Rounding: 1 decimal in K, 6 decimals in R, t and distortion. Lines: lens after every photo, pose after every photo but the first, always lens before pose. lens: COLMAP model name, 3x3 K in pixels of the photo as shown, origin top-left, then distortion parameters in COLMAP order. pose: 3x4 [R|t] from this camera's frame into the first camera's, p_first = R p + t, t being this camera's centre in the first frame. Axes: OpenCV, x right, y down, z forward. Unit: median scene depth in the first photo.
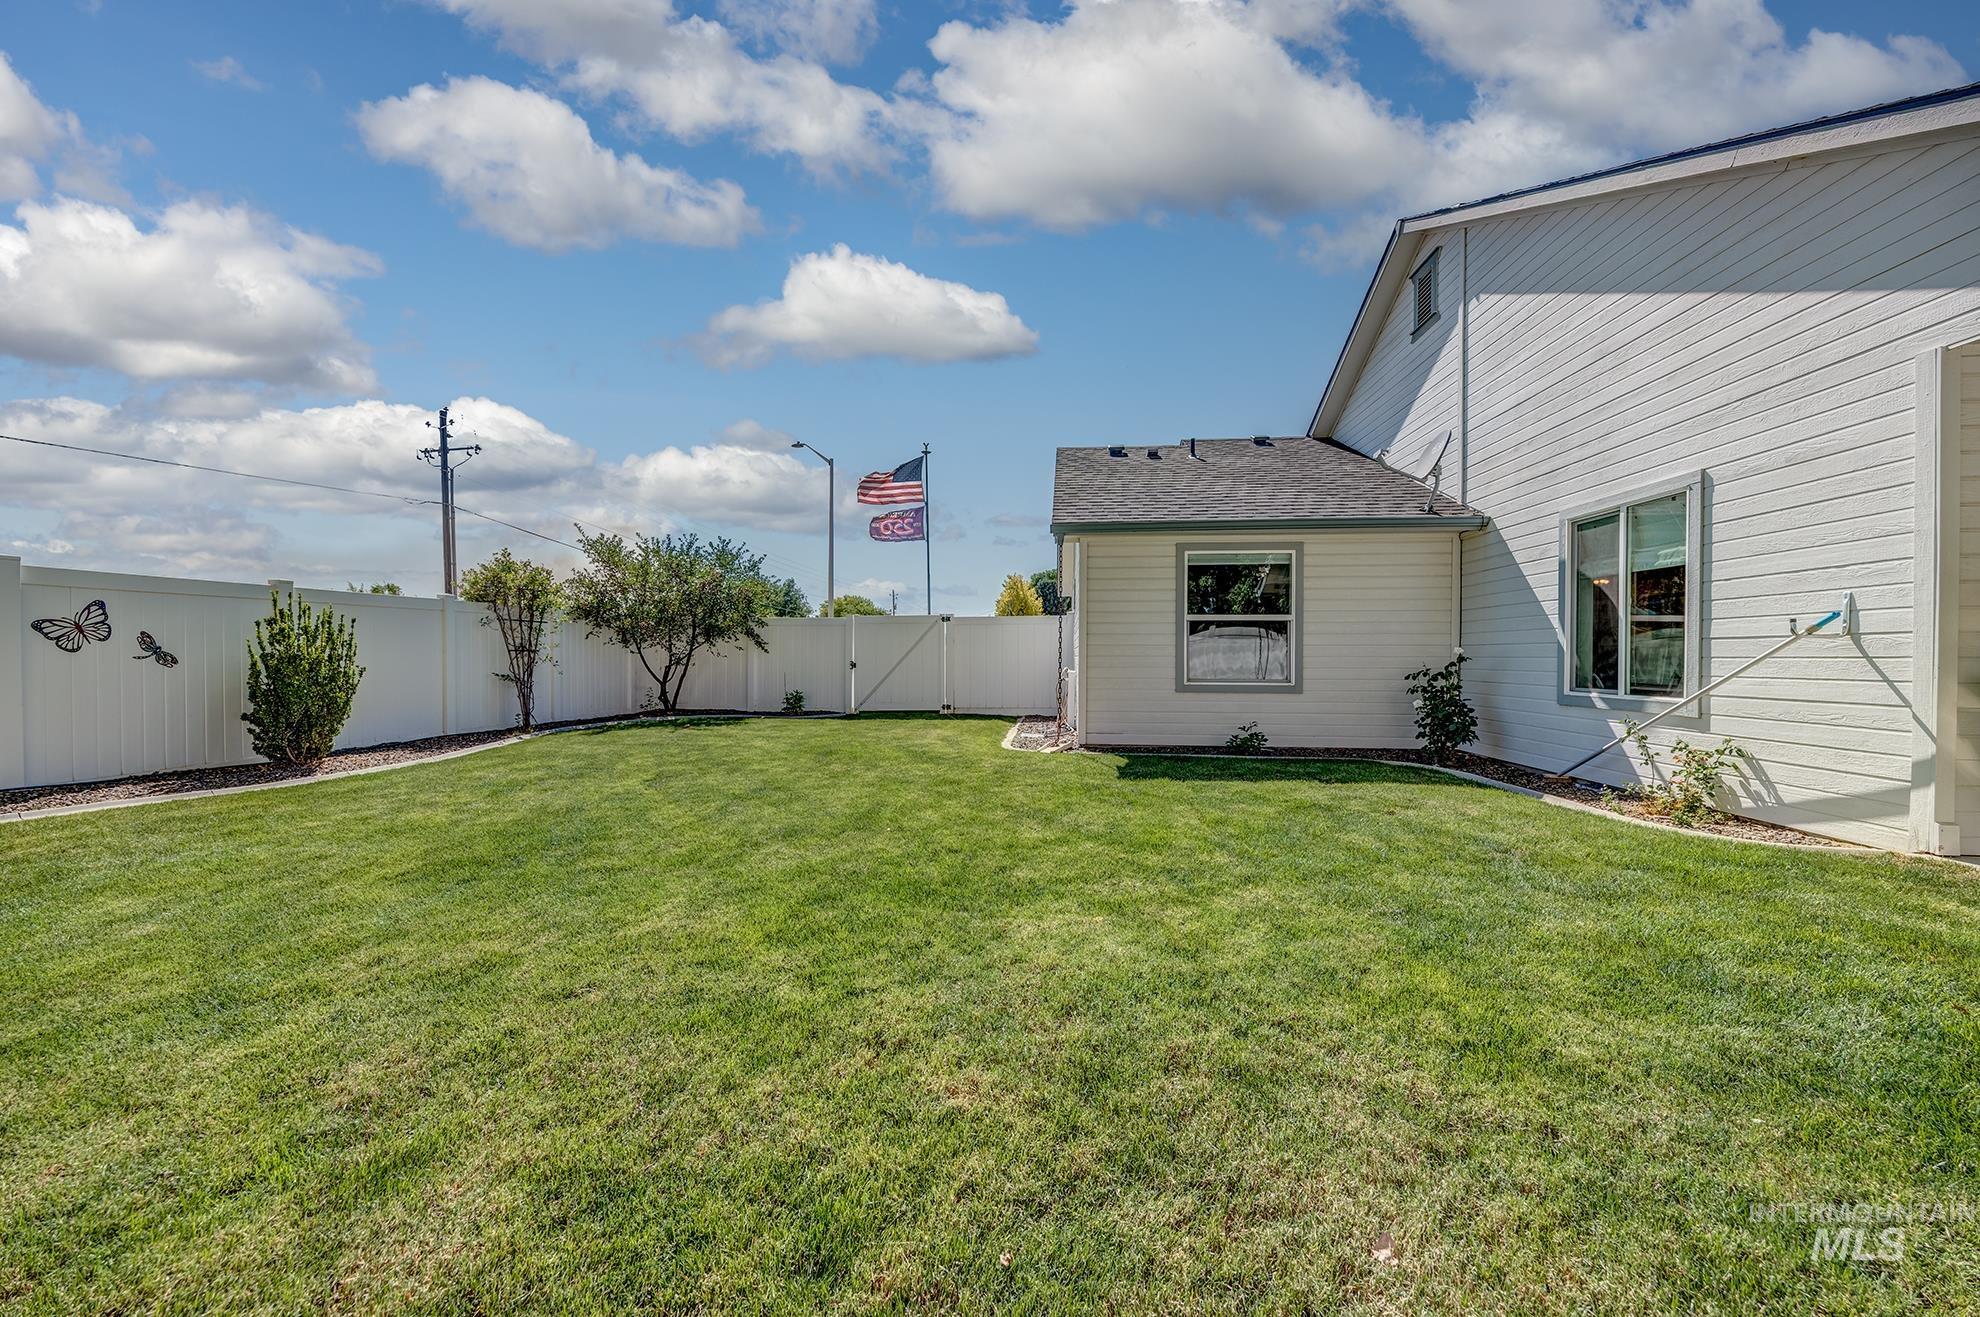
lens RADIAL K [[715.6, 0, 990.0], [0, 715.6, 658.5], [0, 0, 1]] dist [0.015992, 0.000048]
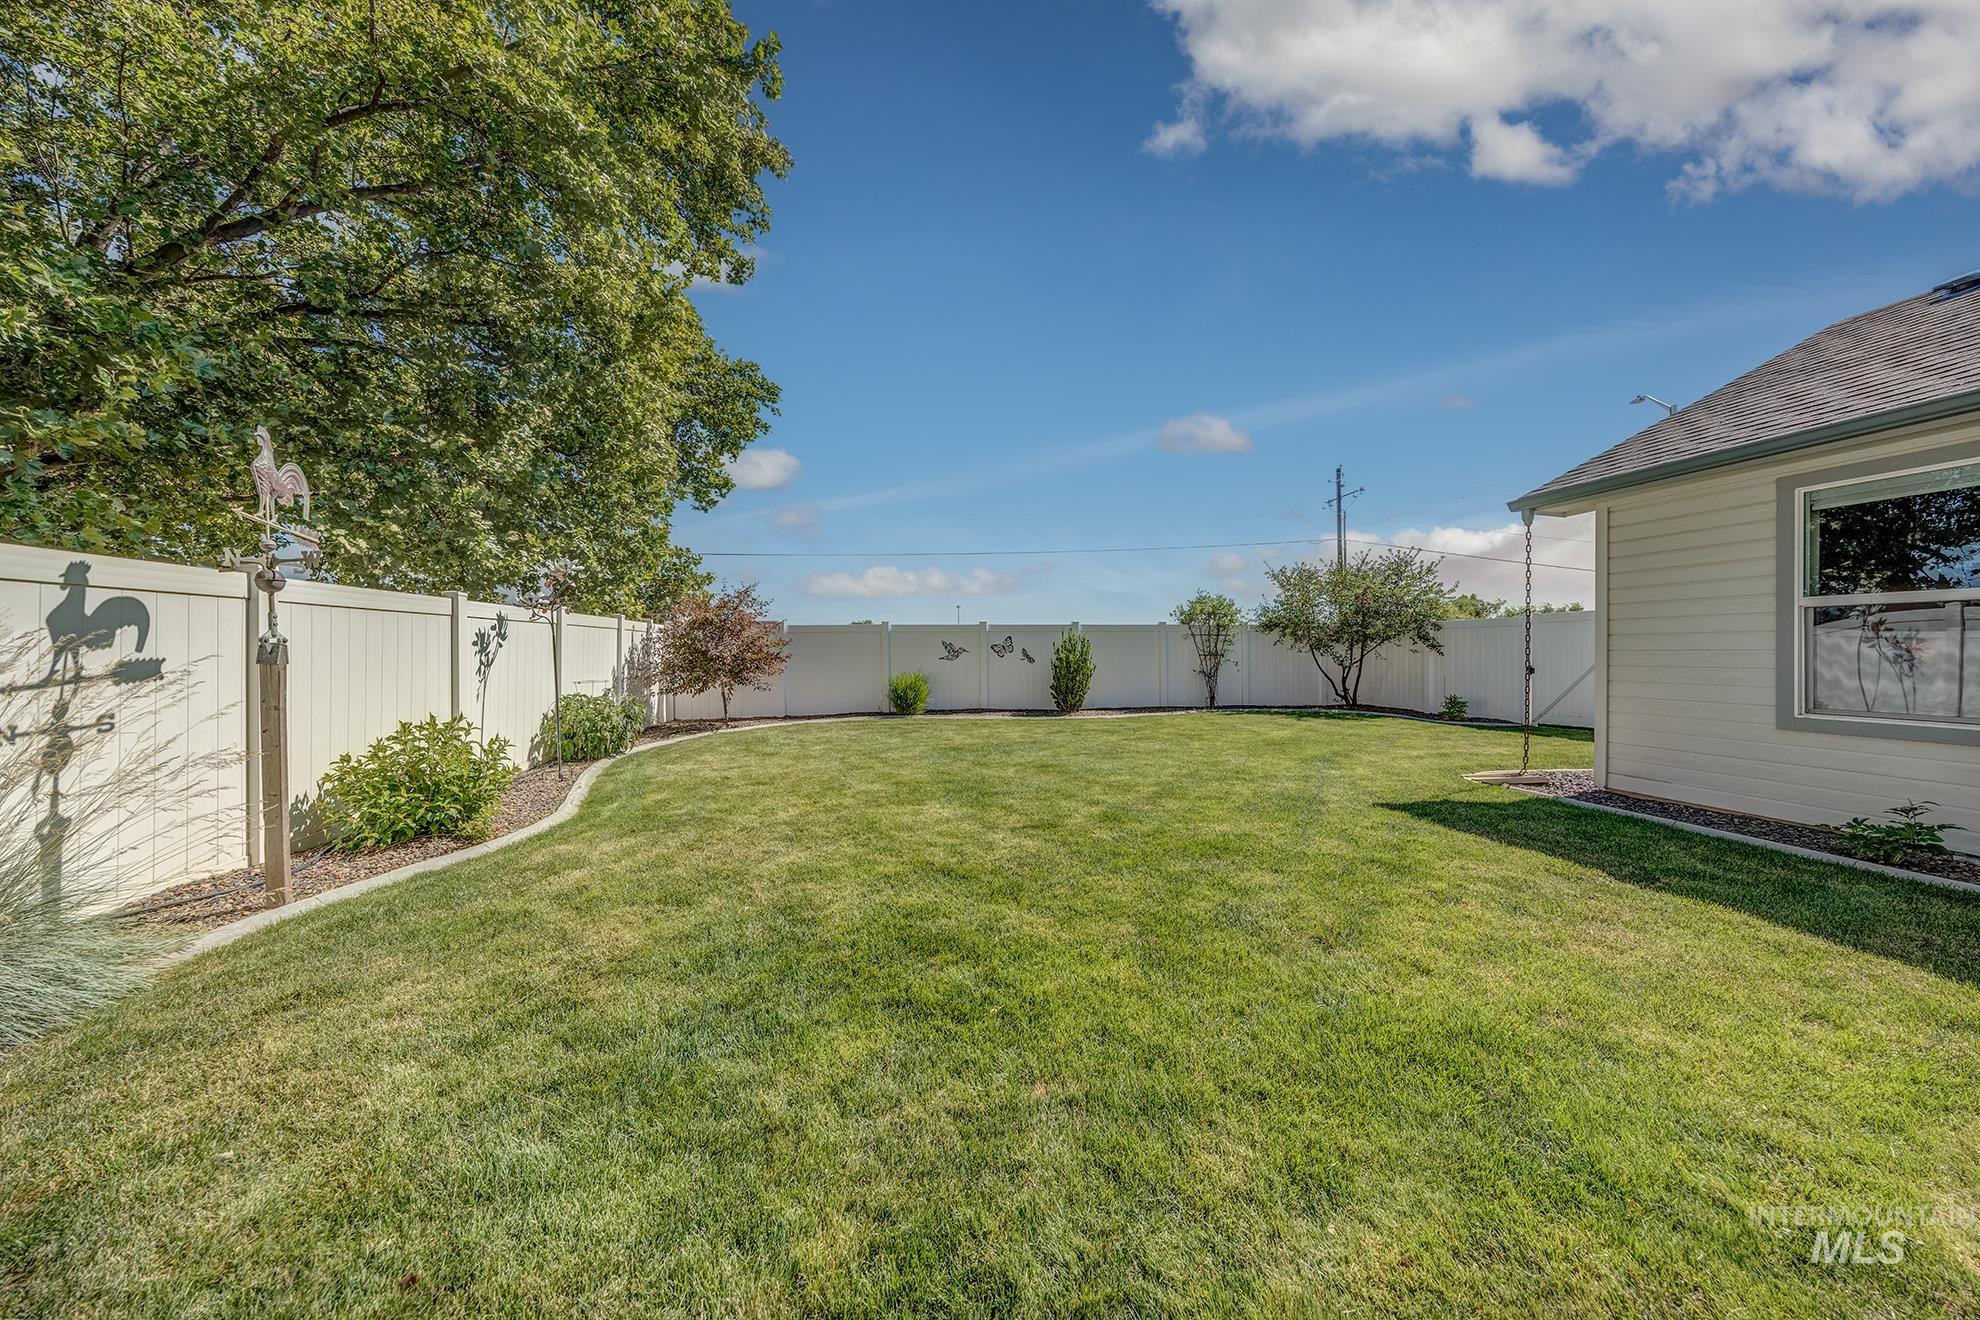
lens RADIAL K [[646.0, 0, 987.0], [0, 646.0, 655.5], [0, 0, 1]] dist [-0.000260, -0.000049]
pose [[0.273856, 0.002838, -0.961767, 0.592712], [-0.003381, 0.999992, 0.001988, -0.012673], [0.961765, 0.002707, 0.273864, 0.220000]]
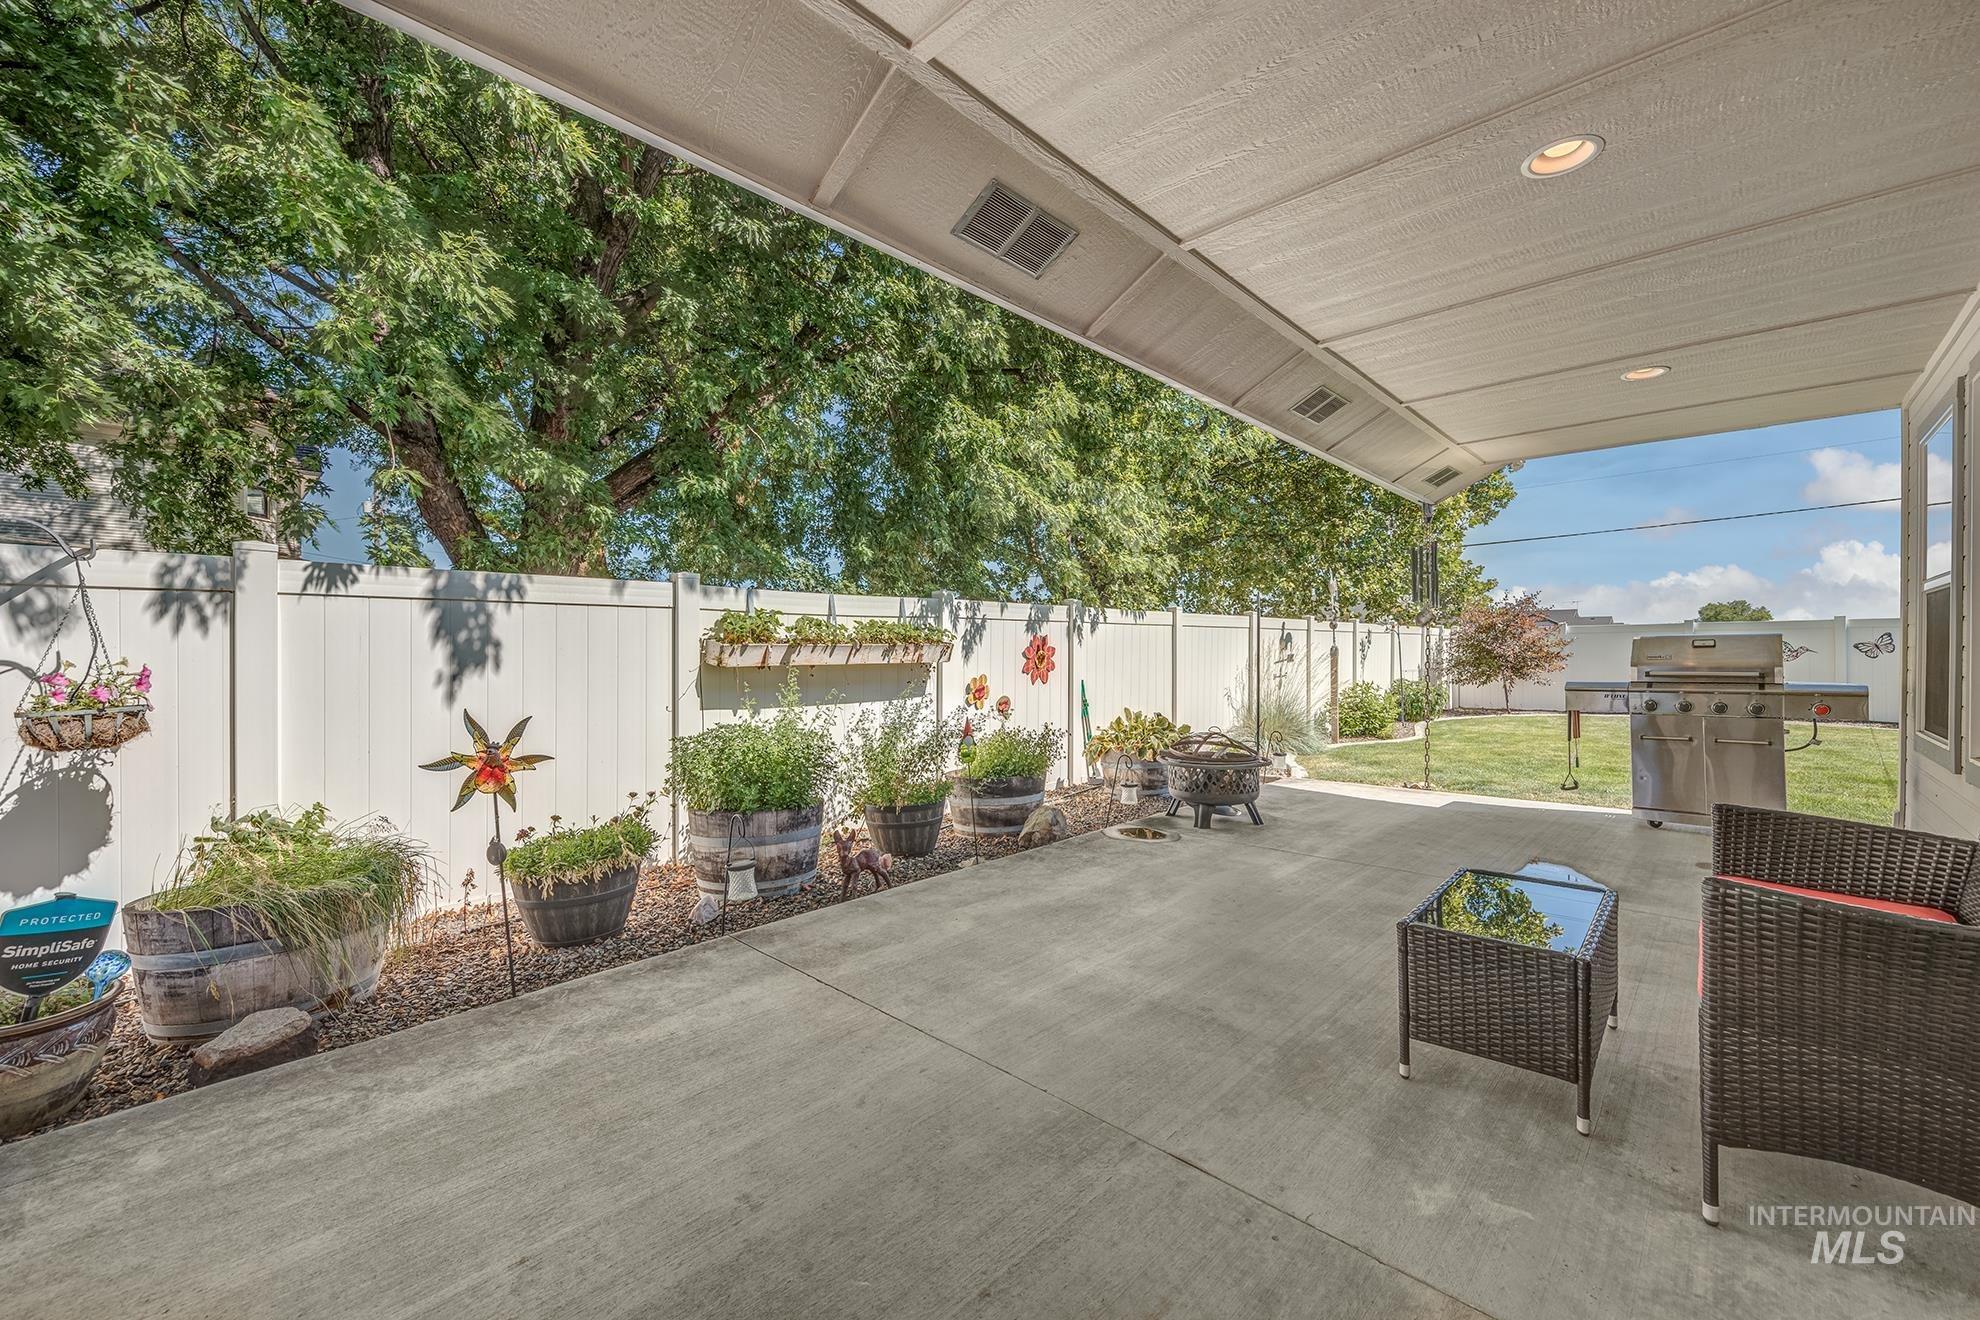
lens RADIAL K [[786.9, 0, 1009.4], [0, 786.9, 656.3], [0, 0, 1]] dist [0.001118, -0.000291]
pose [[-0.609184, 0.003079, -0.793023, 1.377406], [-0.007706, 0.999922, 0.009803, -0.012462], [0.792991, 0.012083, -0.609113, 0.270116]]
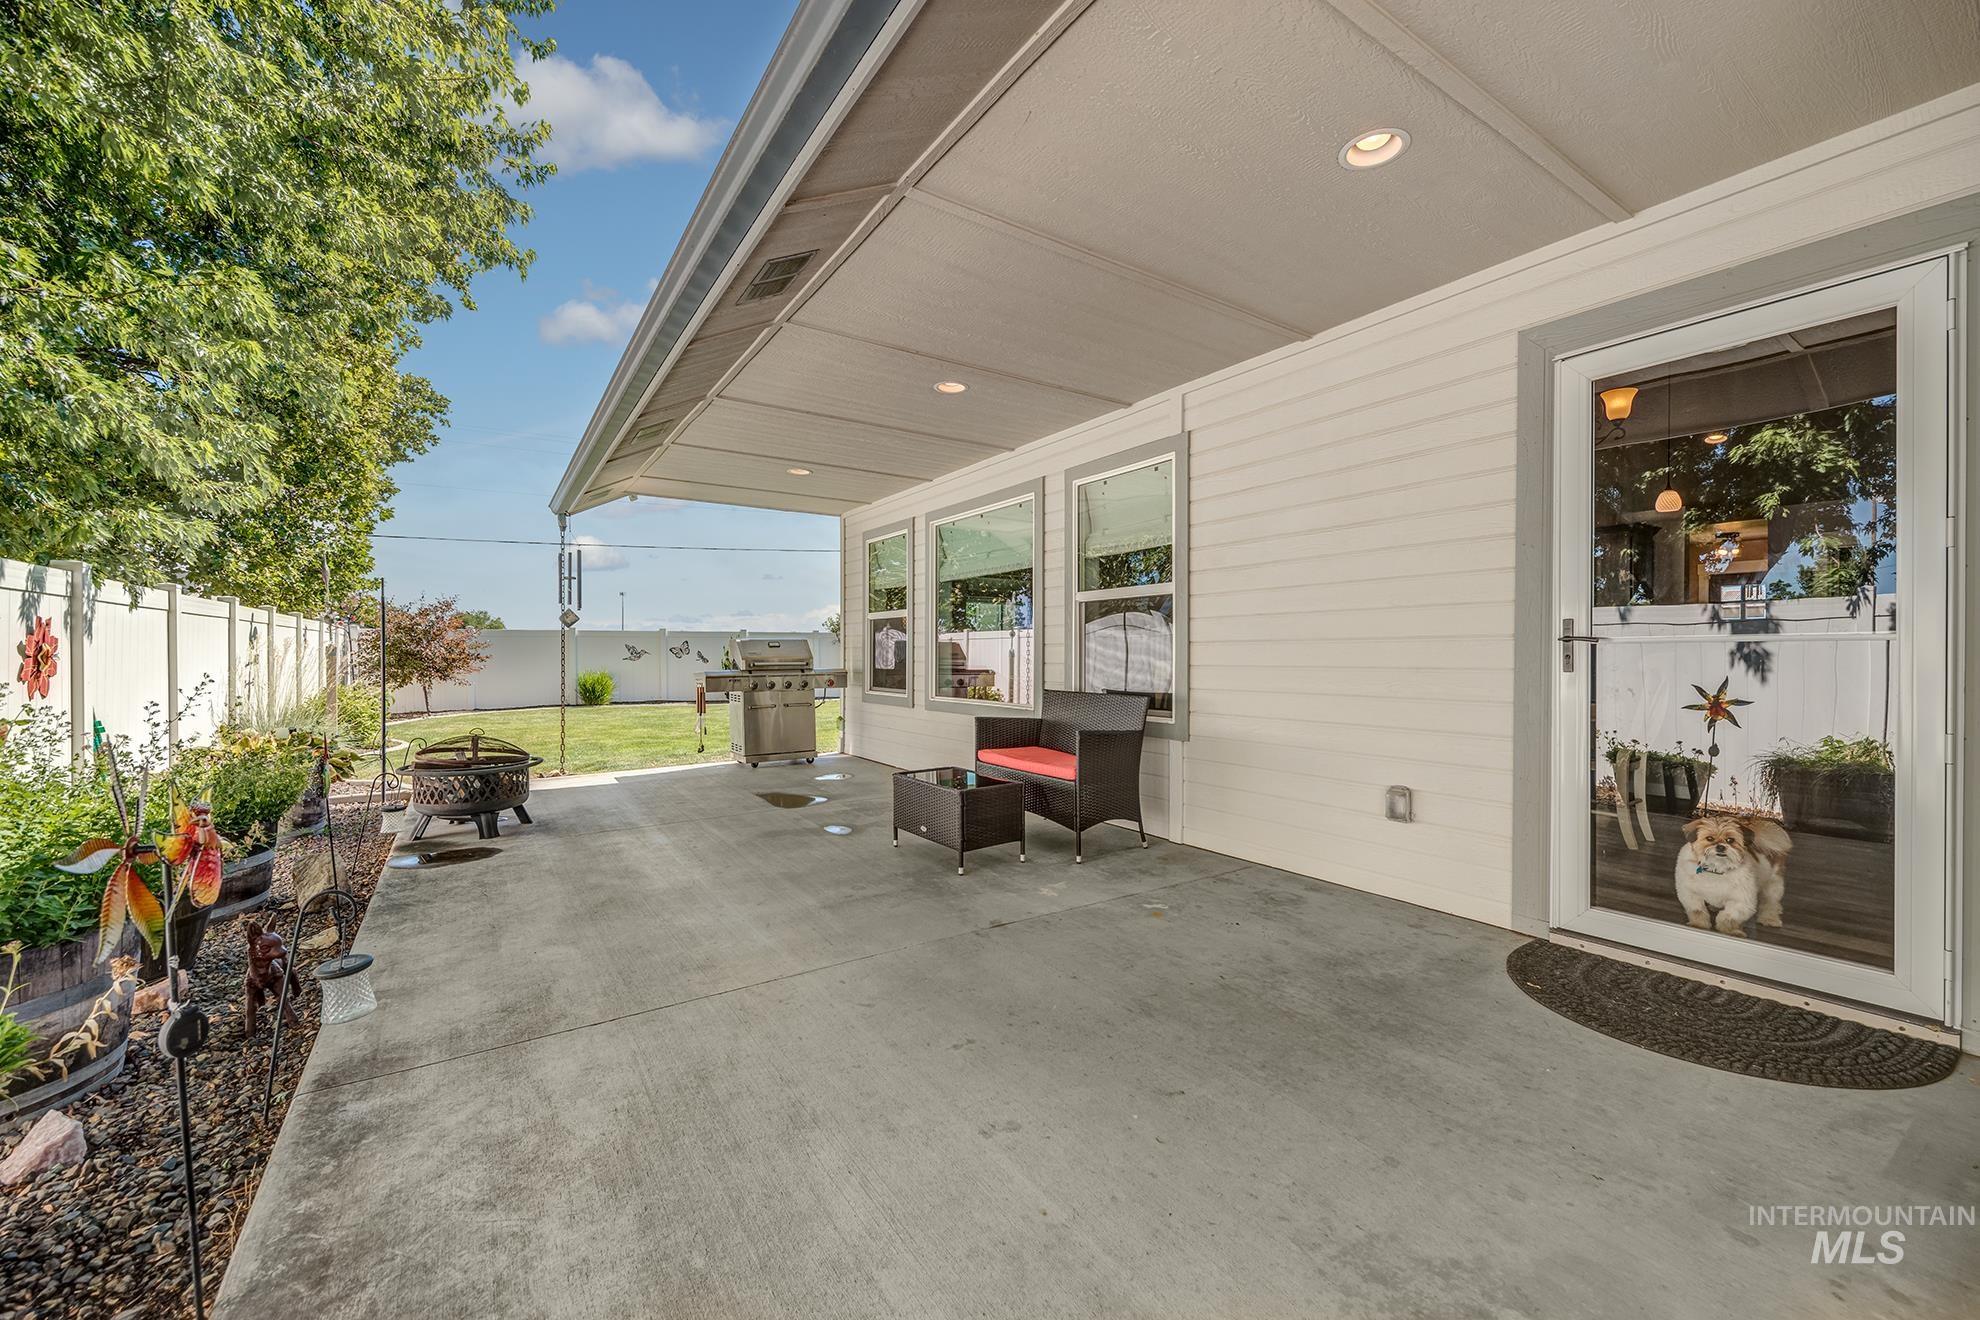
lens RADIAL K [[786.9, 0, 1009.4], [0, 786.9, 656.3], [0, 0, 1]] dist [0.001118, -0.000291]
pose [[0.640029, -0.001810, -0.768349, 1.471177], [-0.002072, 0.999990, -0.004082, -0.003361], [0.768348, 0.004205, 0.640018, -0.045291]]
